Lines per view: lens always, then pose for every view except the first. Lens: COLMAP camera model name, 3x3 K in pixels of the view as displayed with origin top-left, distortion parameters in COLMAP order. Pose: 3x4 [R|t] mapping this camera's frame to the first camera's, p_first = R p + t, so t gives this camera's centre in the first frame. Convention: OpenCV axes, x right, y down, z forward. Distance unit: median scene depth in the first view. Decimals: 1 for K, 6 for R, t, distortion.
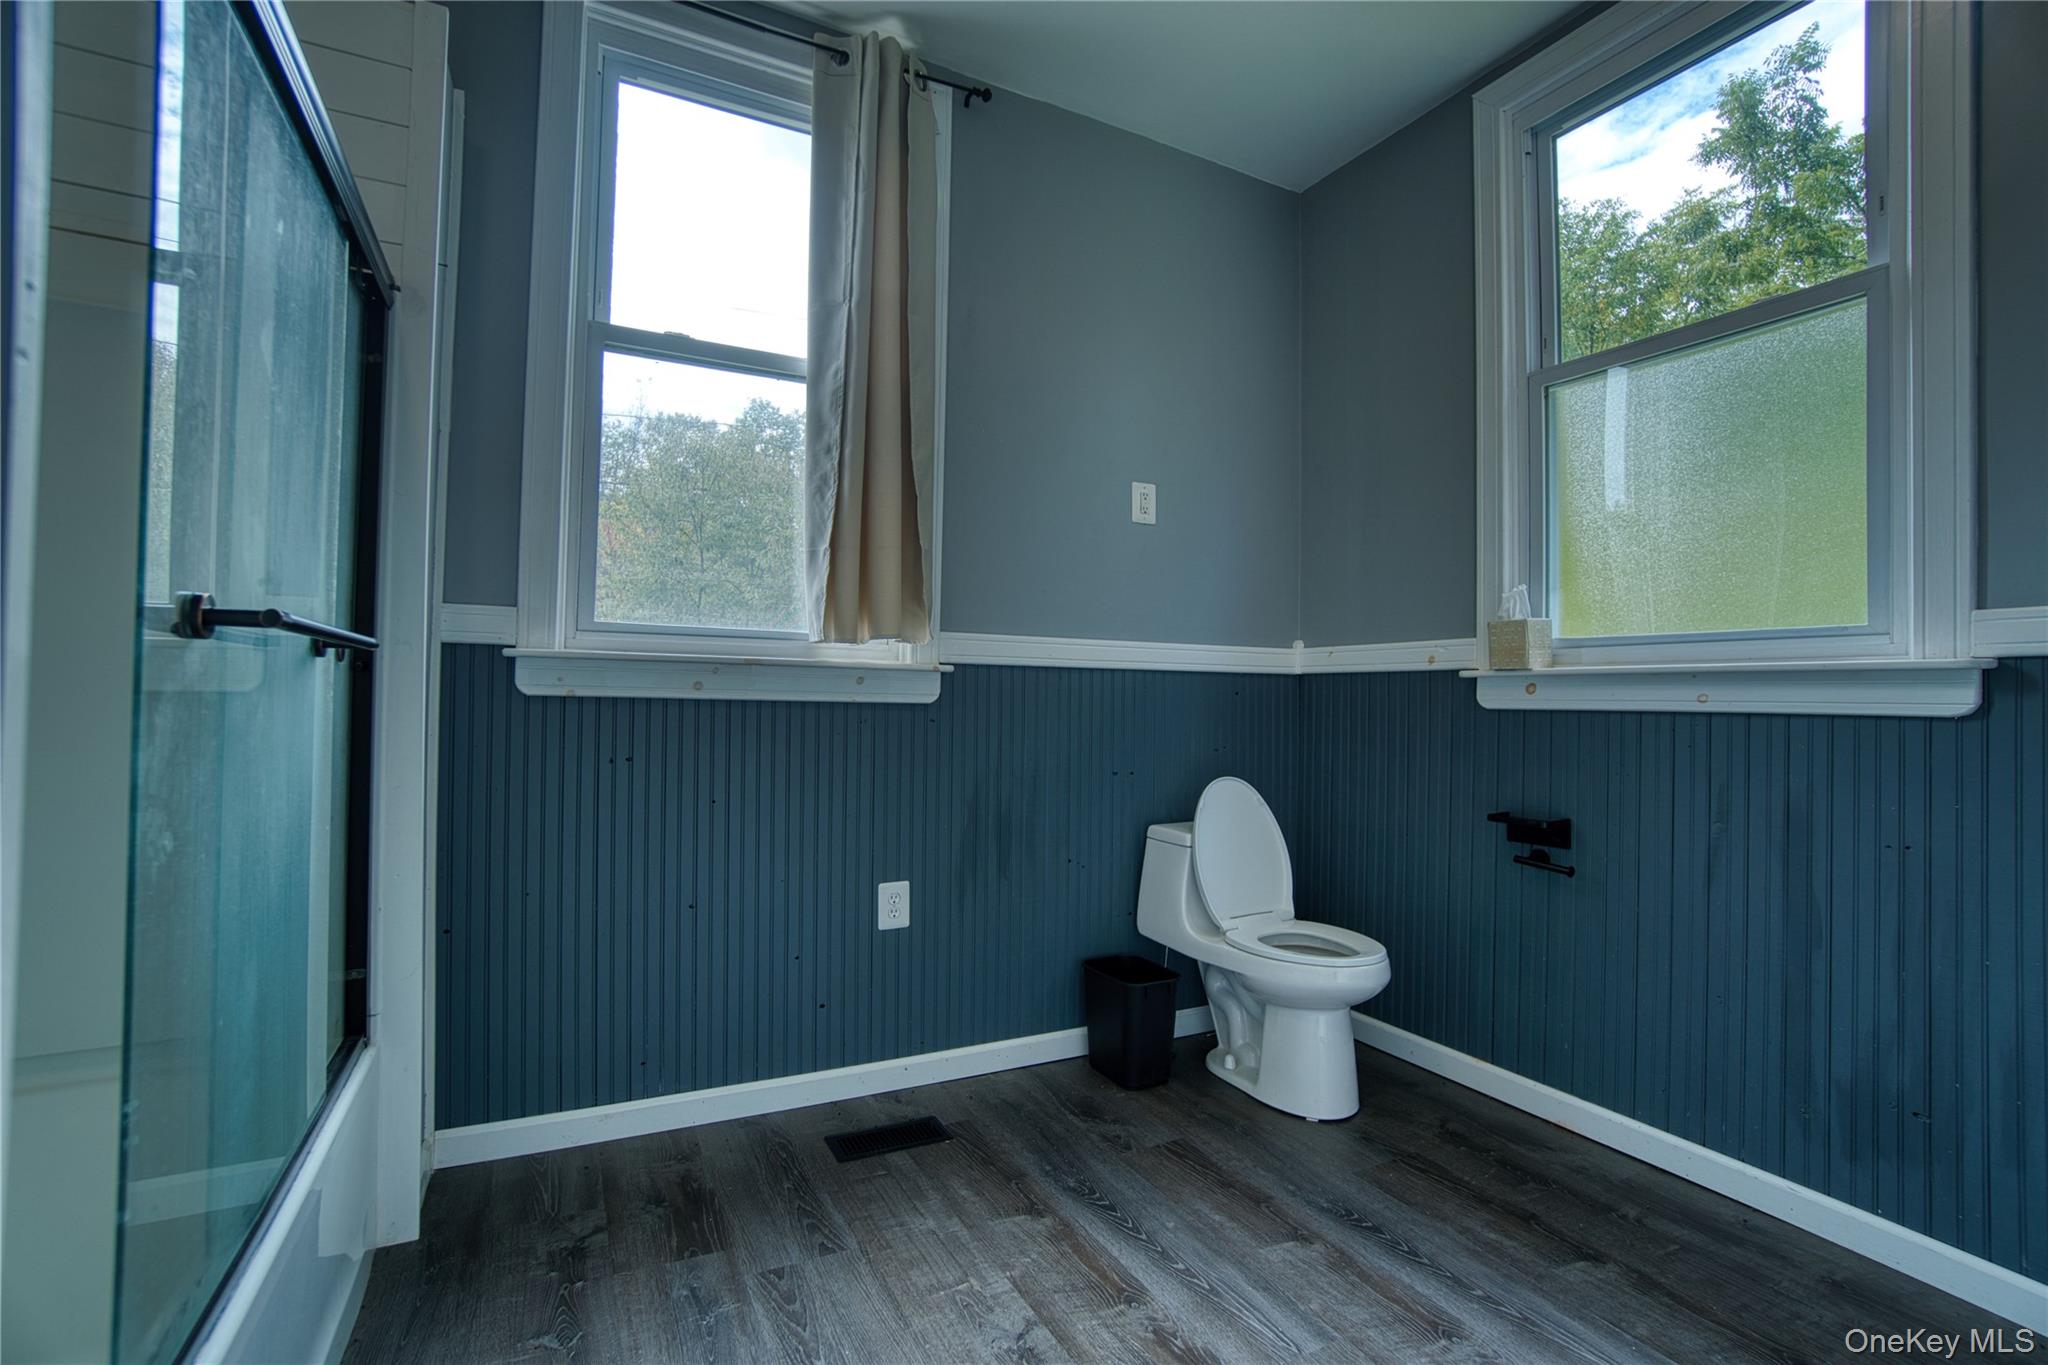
lens RADIAL K [[930.2, 0, 1036.3], [0, 930.2, 683.7], [0, 0, 1]] dist [-0.045113, 0.012117]
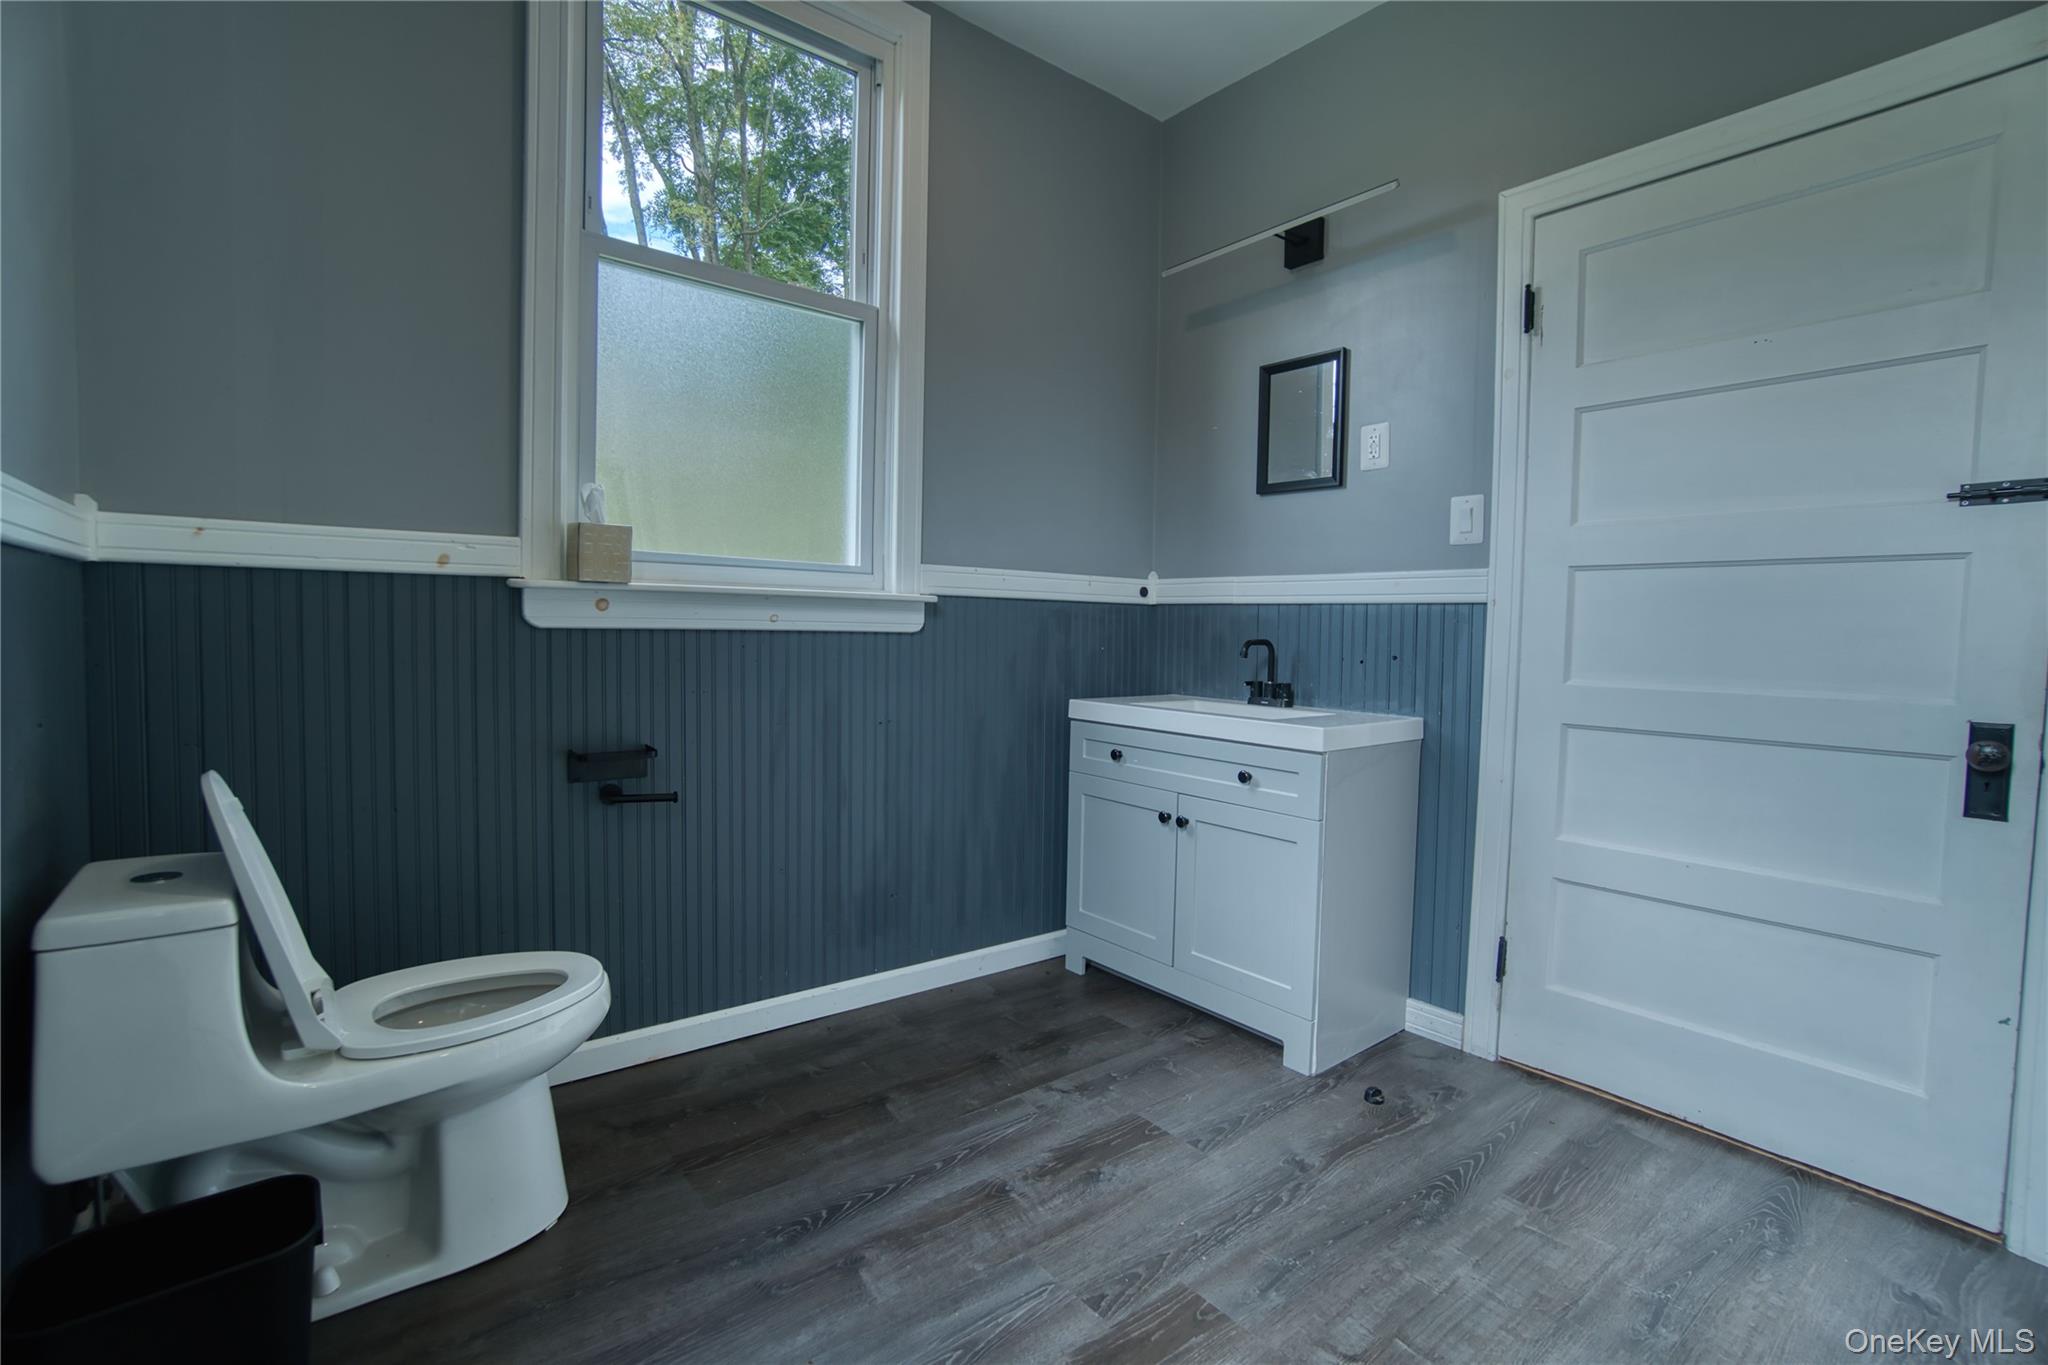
lens RADIAL K [[930.2, 0, 1017.7], [0, 930.2, 675.2], [0, 0, 1]] dist [-0.045113, 0.012117]
pose [[-0.189961, -0.066966, 0.979505, -0.465433], [-0.039173, 0.997394, 0.060592, 0.004680], [-0.981010, -0.026860, -0.192089, 0.901812]]
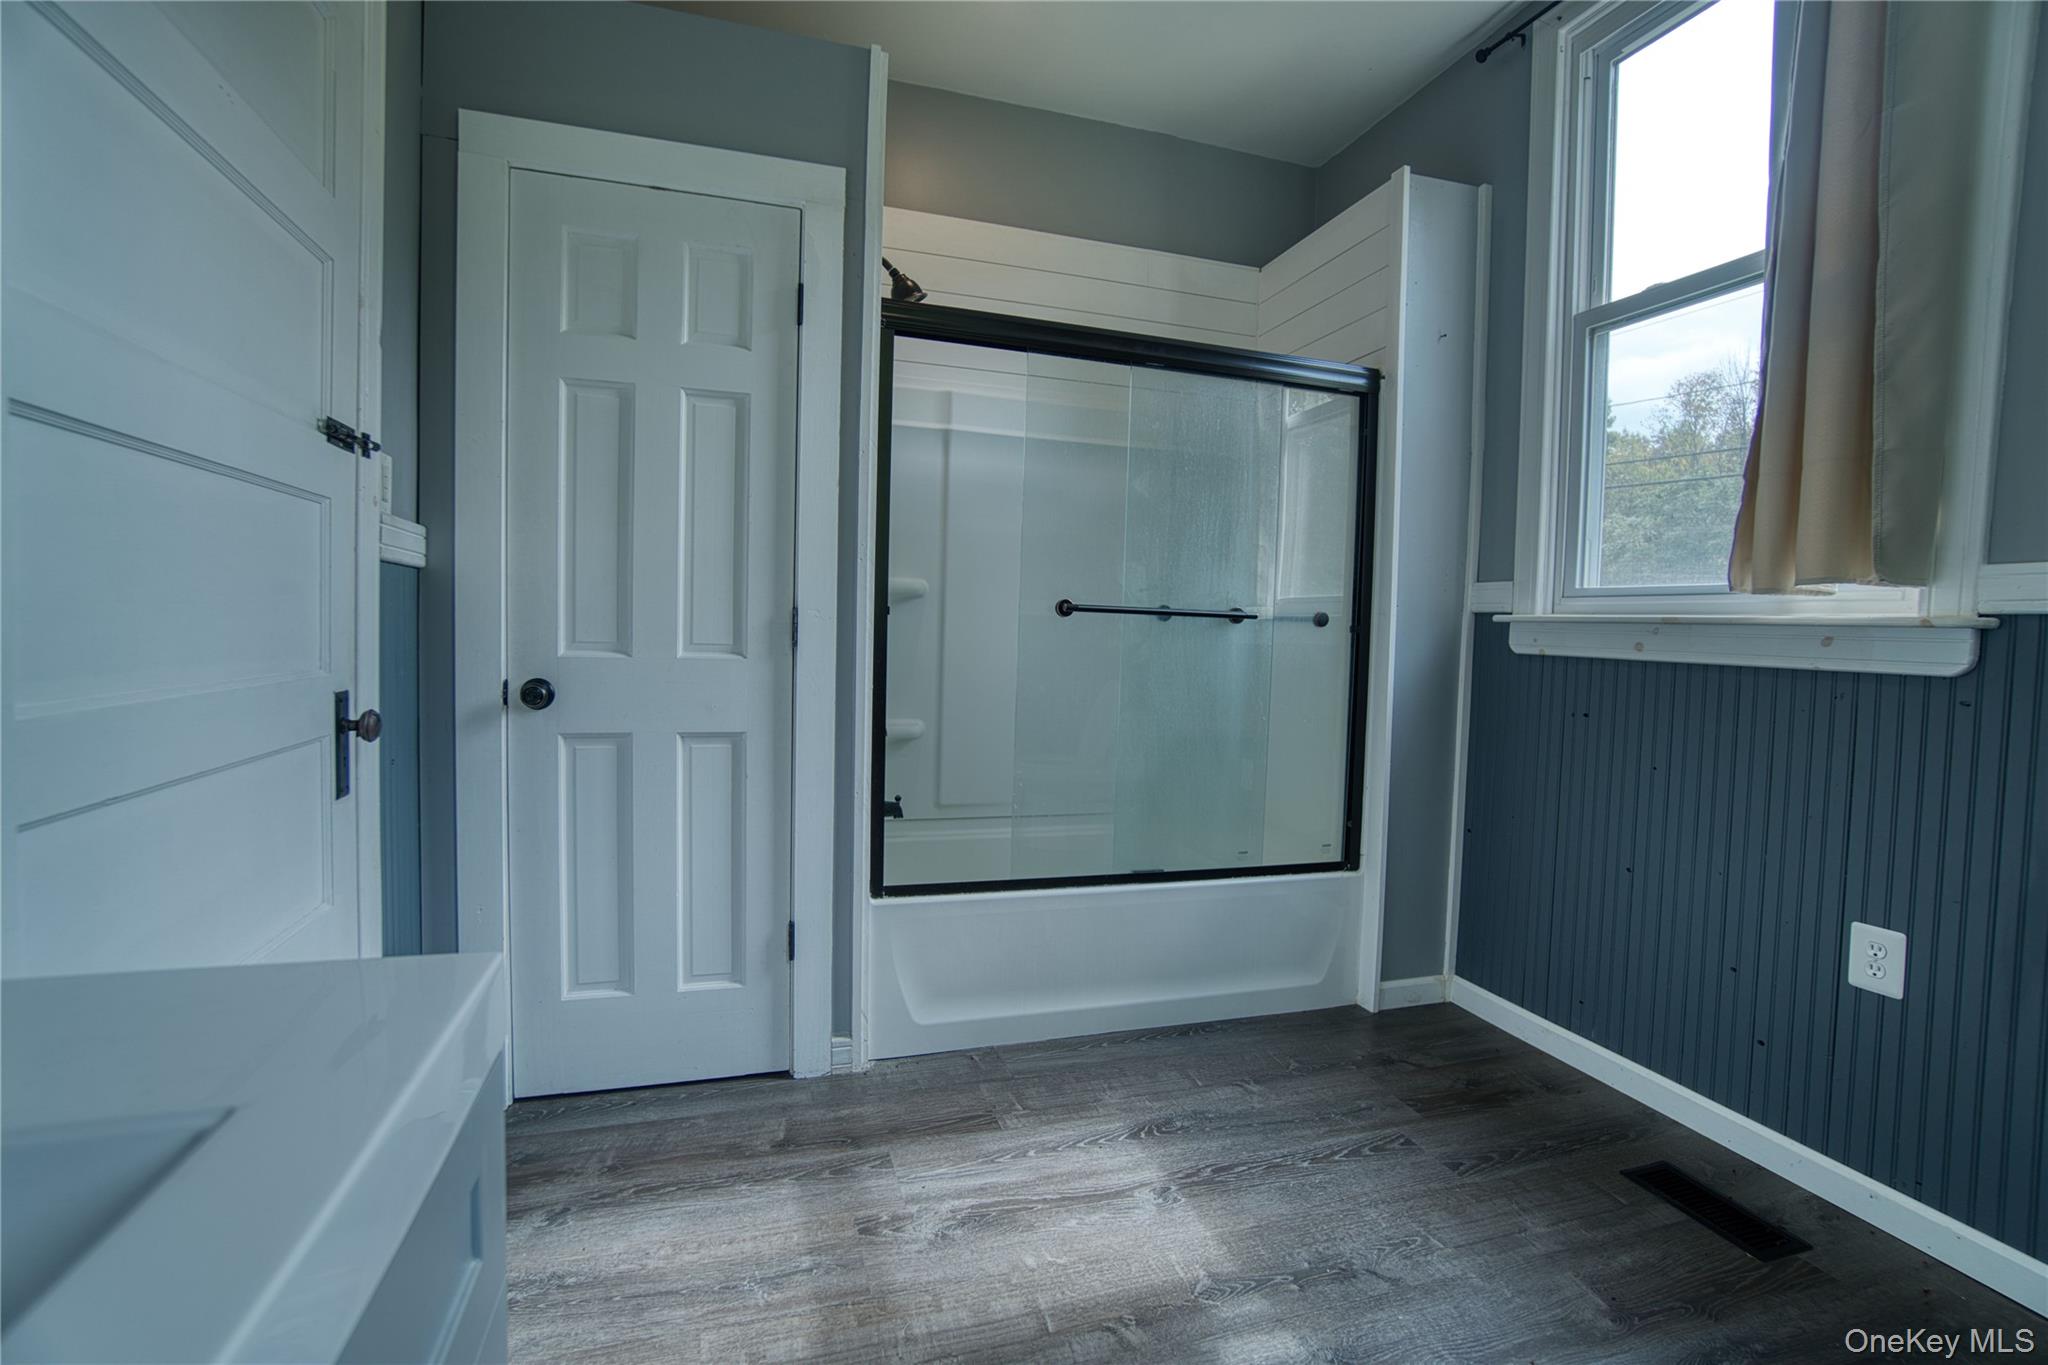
lens RADIAL K [[930.2, 0, 1002.6], [0, 930.2, 679.7], [0, 0, 1]] dist [-0.045113, 0.012117]
pose [[-0.191146, 0.031451, -0.981058, 0.763380], [-0.018371, 0.999197, 0.035611, 0.016312], [0.981390, 0.024830, -0.190414, 0.563827]]
